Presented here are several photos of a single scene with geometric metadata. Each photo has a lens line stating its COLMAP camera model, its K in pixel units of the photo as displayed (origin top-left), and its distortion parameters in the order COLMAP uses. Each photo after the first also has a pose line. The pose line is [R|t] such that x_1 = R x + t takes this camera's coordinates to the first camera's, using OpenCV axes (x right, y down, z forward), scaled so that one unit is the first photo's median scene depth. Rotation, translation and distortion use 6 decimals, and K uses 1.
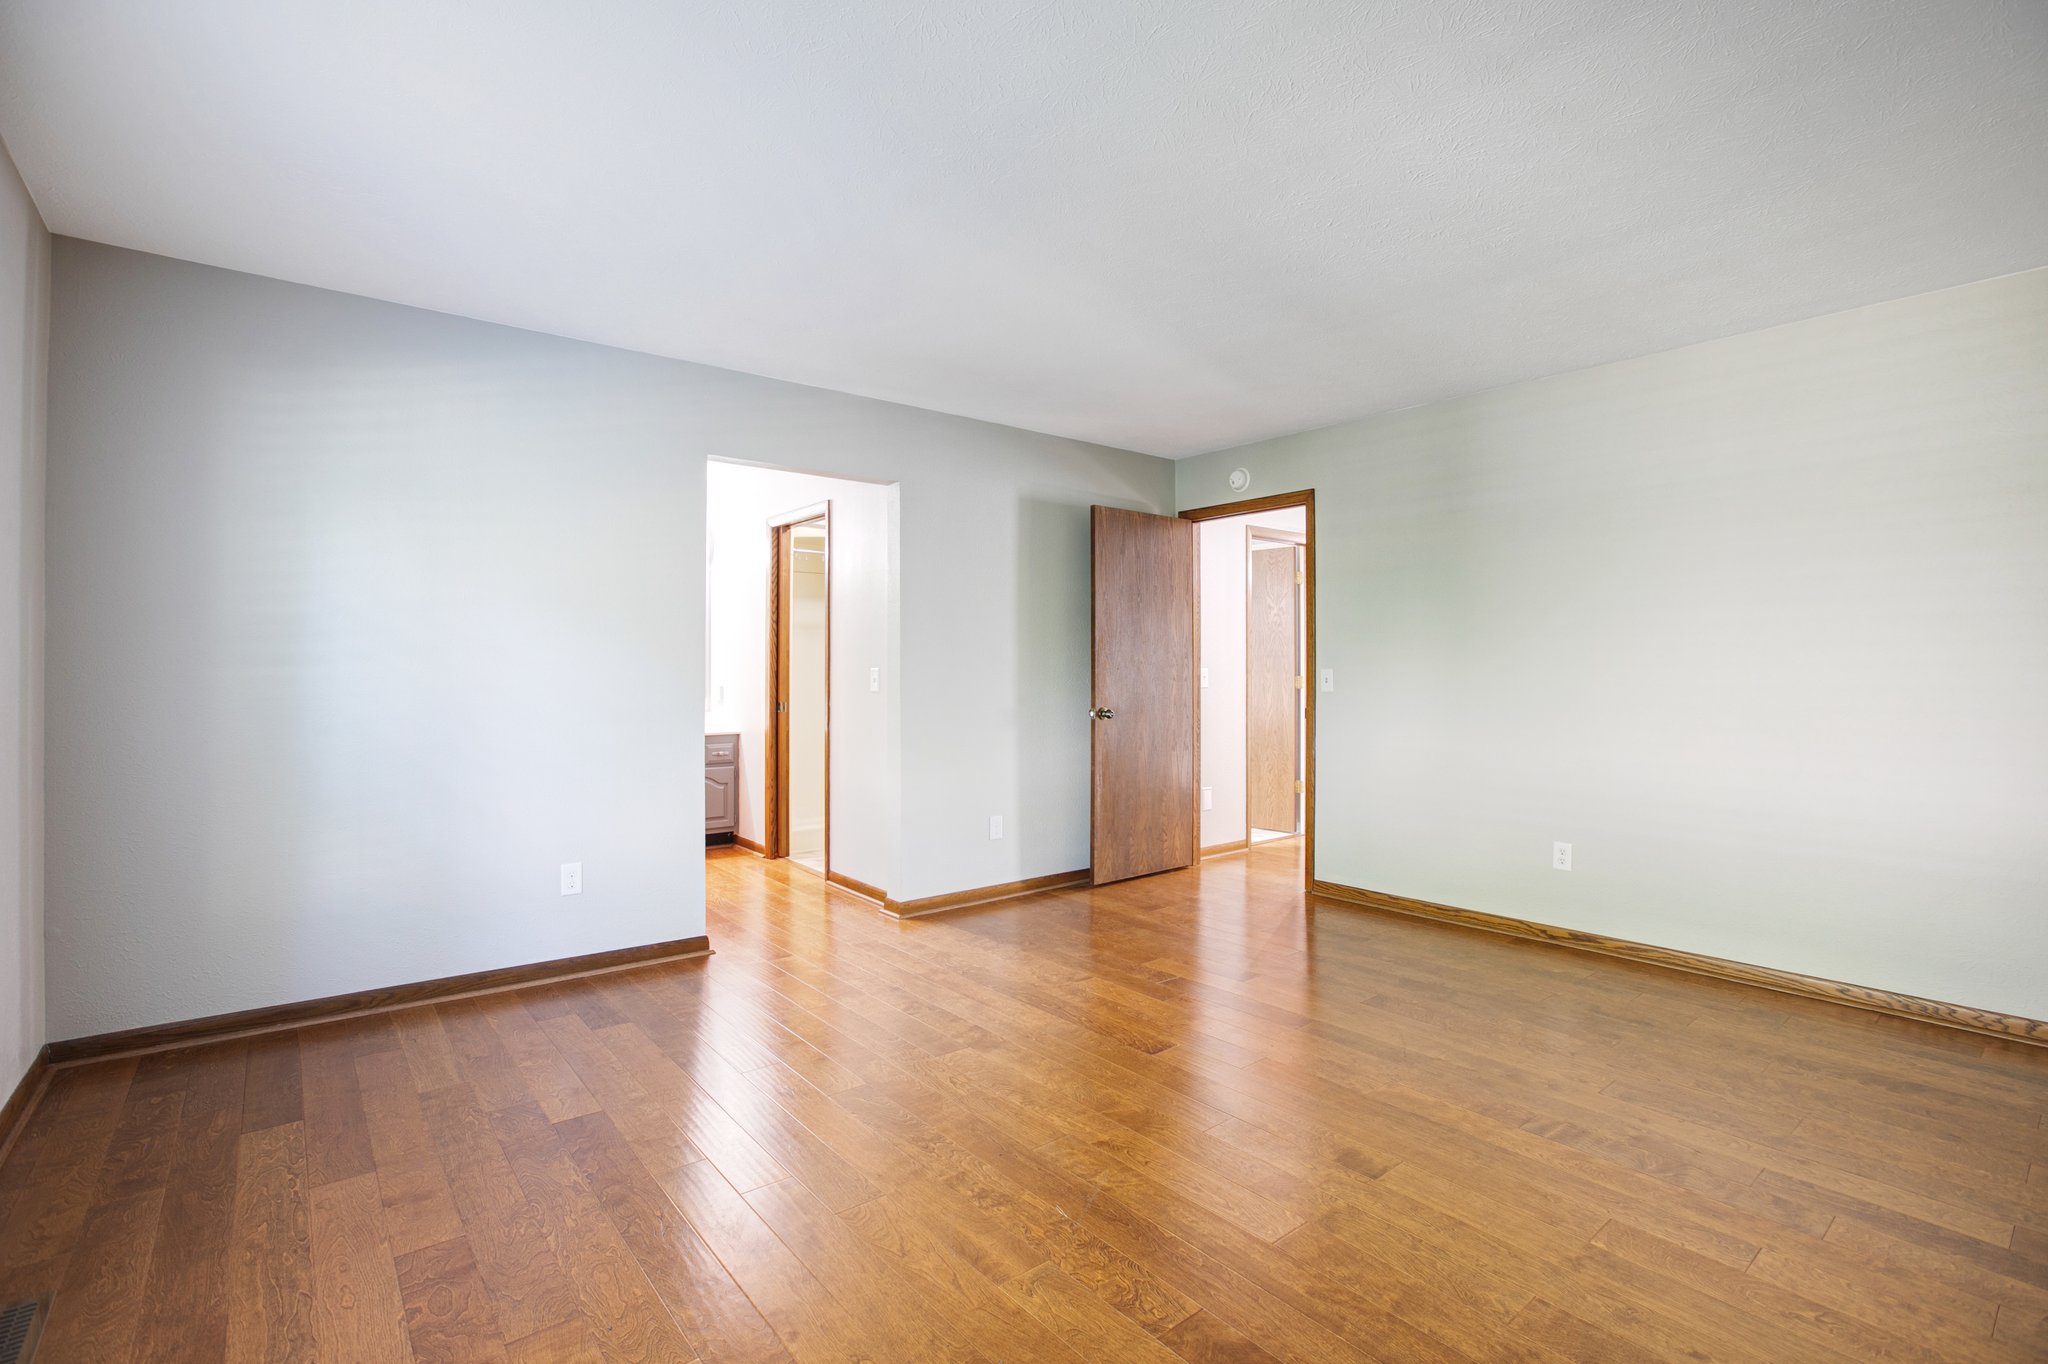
lens RADIAL K [[922.8, 0, 1020.0], [0, 922.8, 677.1], [0, 0, 1]] dist [-0.022629, 0.000419]
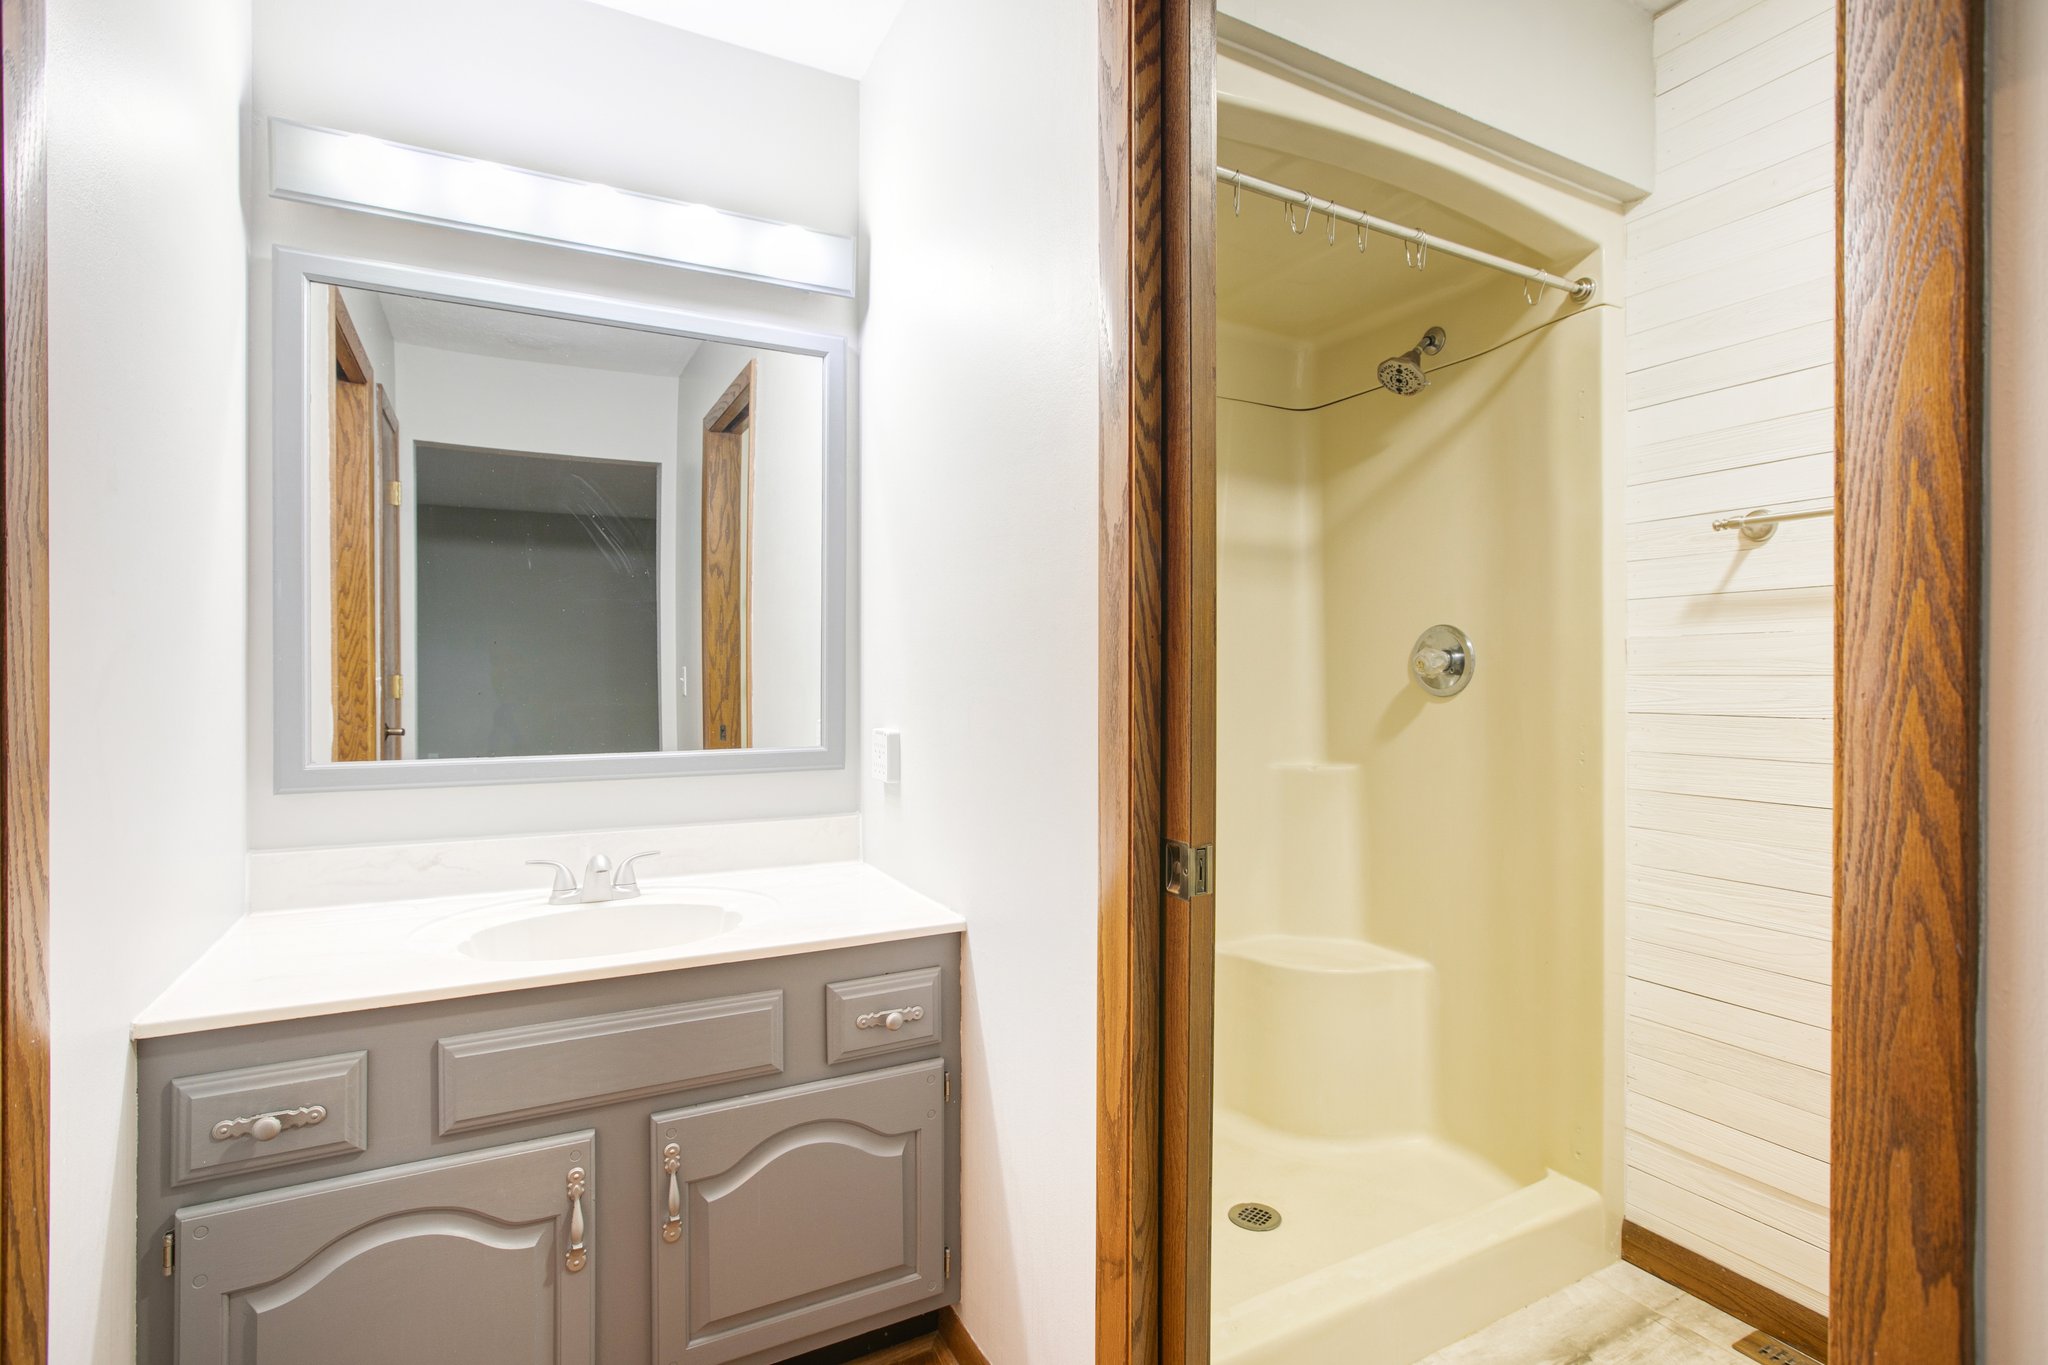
lens RADIAL K [[972.8, 0, 1027.6], [0, 972.8, 681.6], [0, 0, 1]] dist [-0.002331, 0.000008]
pose [[0.981137, -0.001447, -0.193307, -0.502756], [0.003973, 0.999912, 0.012678, -0.020968], [0.193272, -0.013207, 0.981056, 1.585649]]
